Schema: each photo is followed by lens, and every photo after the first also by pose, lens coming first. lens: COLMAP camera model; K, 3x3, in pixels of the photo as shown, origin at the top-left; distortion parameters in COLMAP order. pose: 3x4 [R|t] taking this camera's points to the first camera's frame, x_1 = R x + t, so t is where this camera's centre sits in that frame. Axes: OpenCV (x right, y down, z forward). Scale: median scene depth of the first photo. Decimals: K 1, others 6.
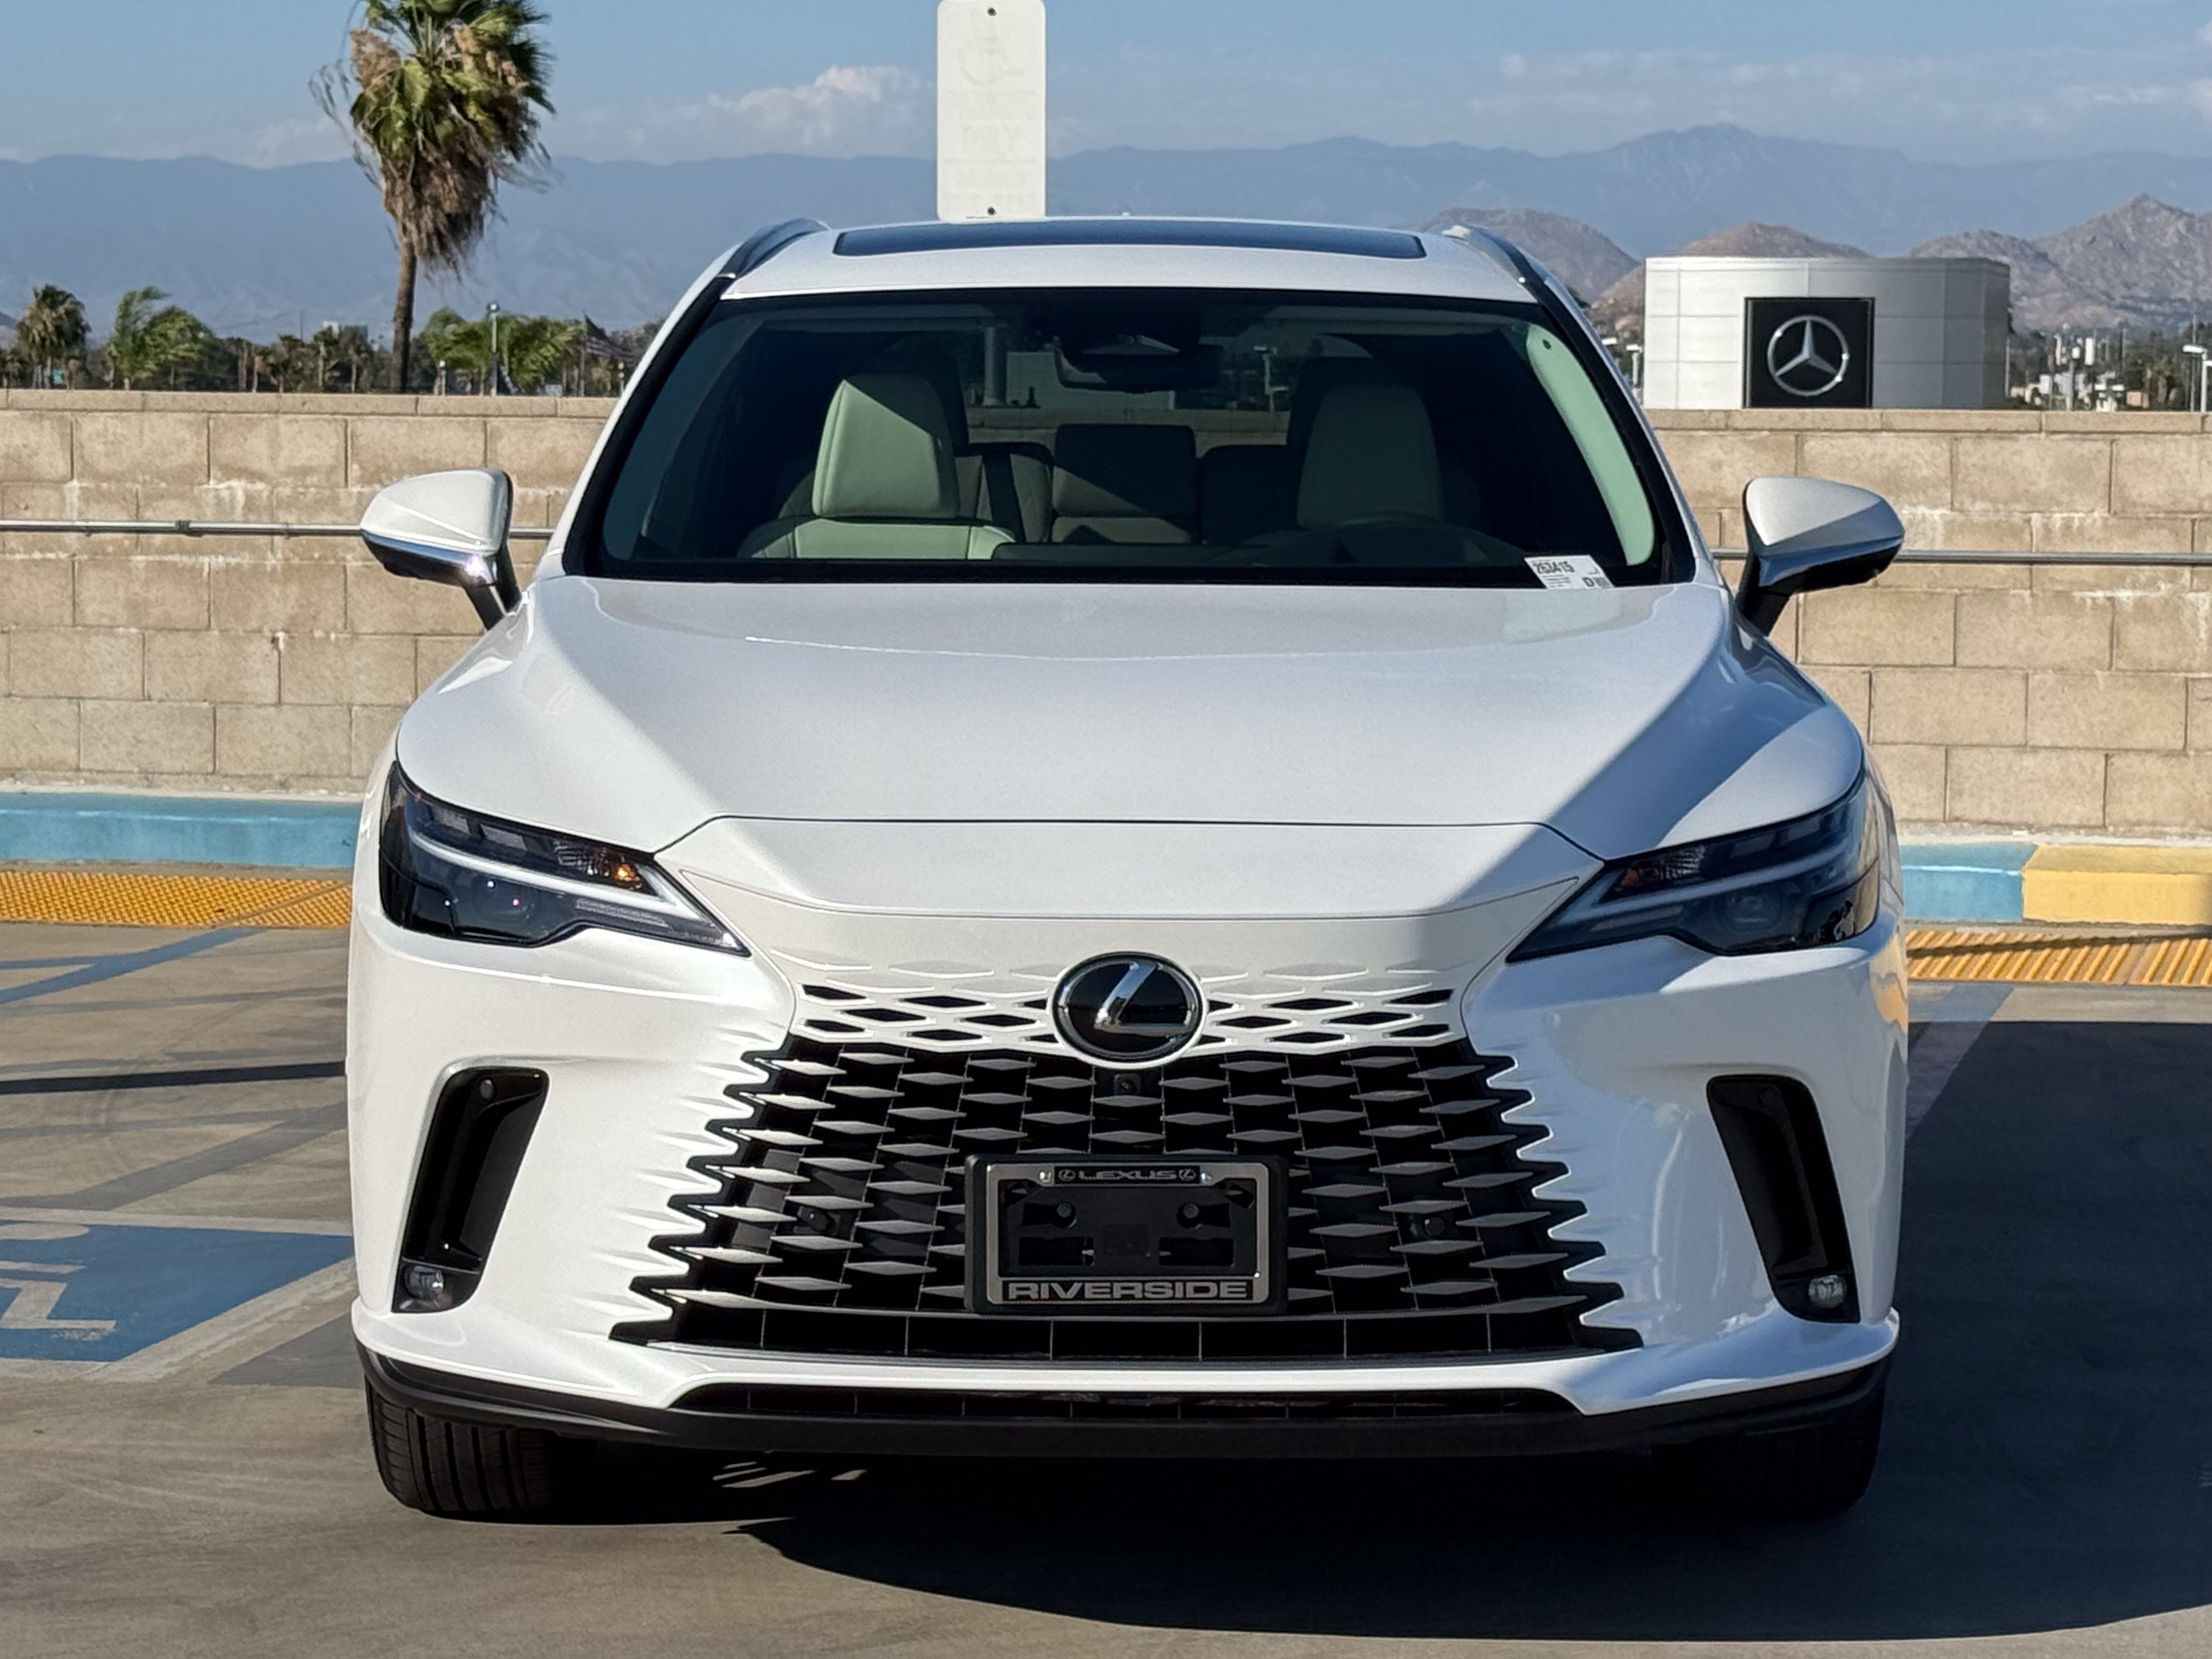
lens RADIAL K [[5753.9, 0, 1109.7], [0, 5753.9, 830.8], [0, 0, 1]] dist [-0.252014, 0.000000]
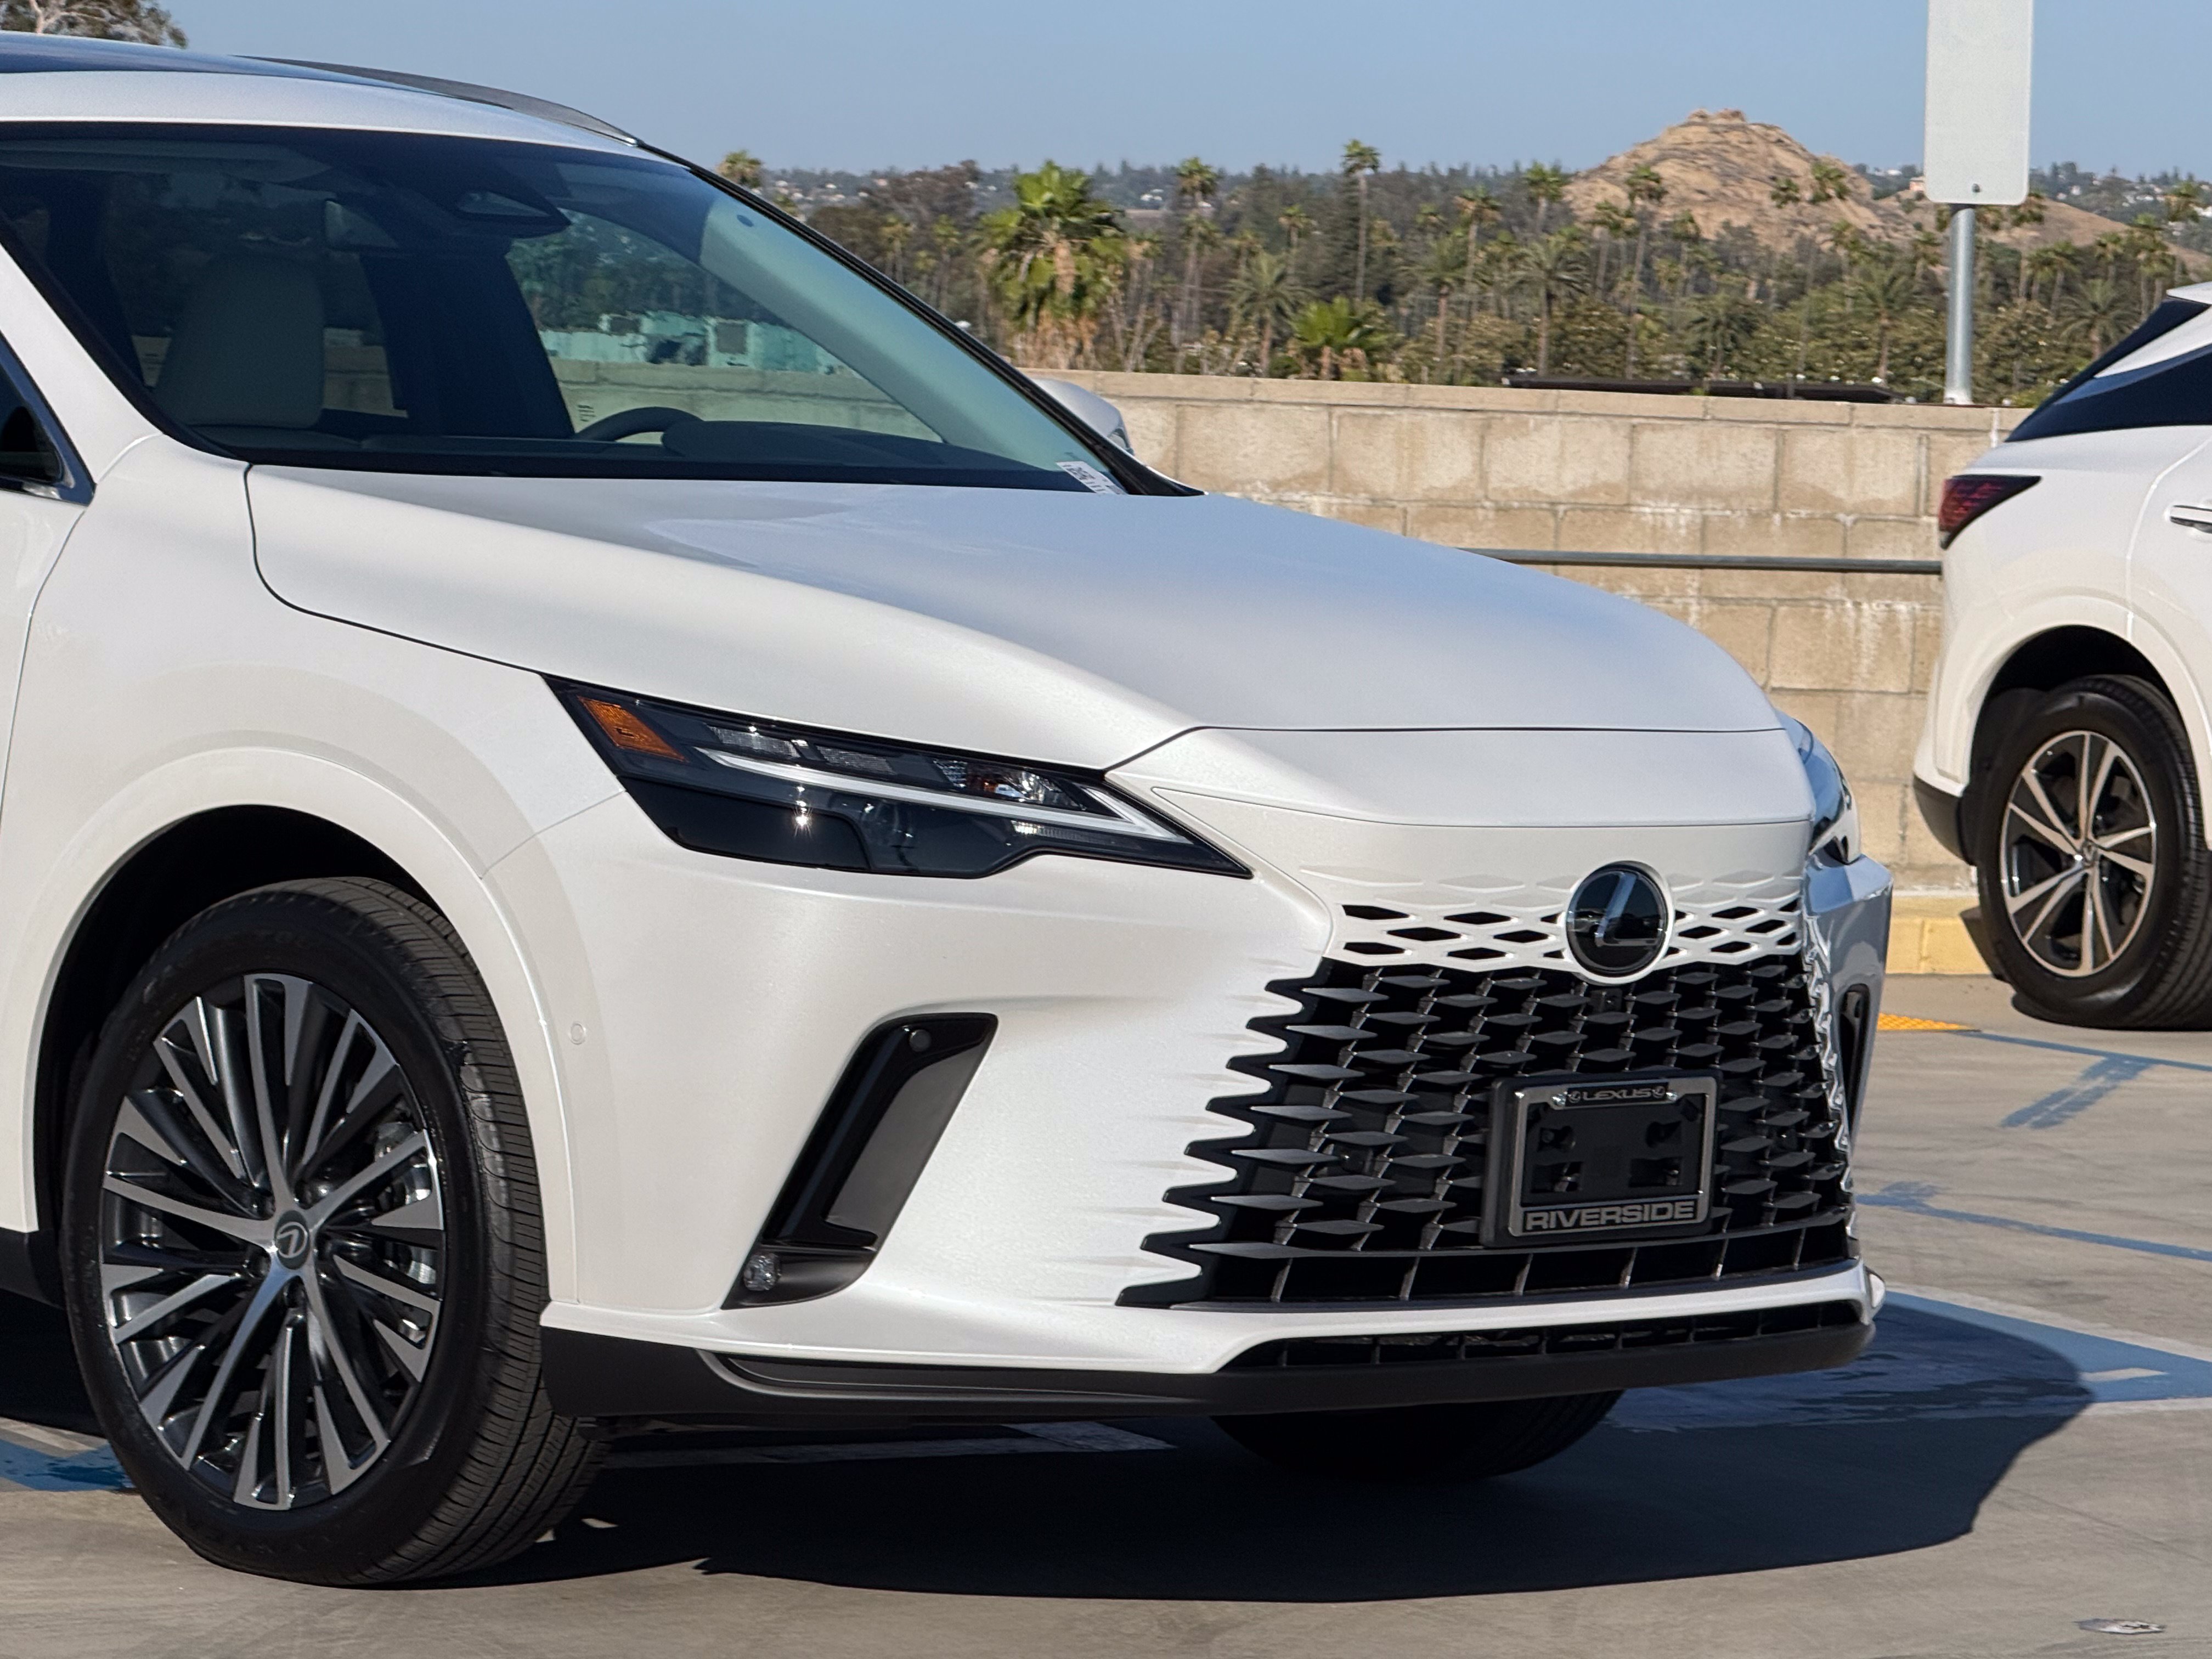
lens RADIAL K [[8619.4, 0, 1100.5], [0, 8619.4, 827.0], [0, 0, 1]] dist [0.196210, 0.000000]
pose [[0.679365, -0.010890, 0.733719, -1.111978], [0.021375, 0.999759, -0.004953, 0.020399], [-0.733489, 0.019048, 0.679435, 0.081128]]
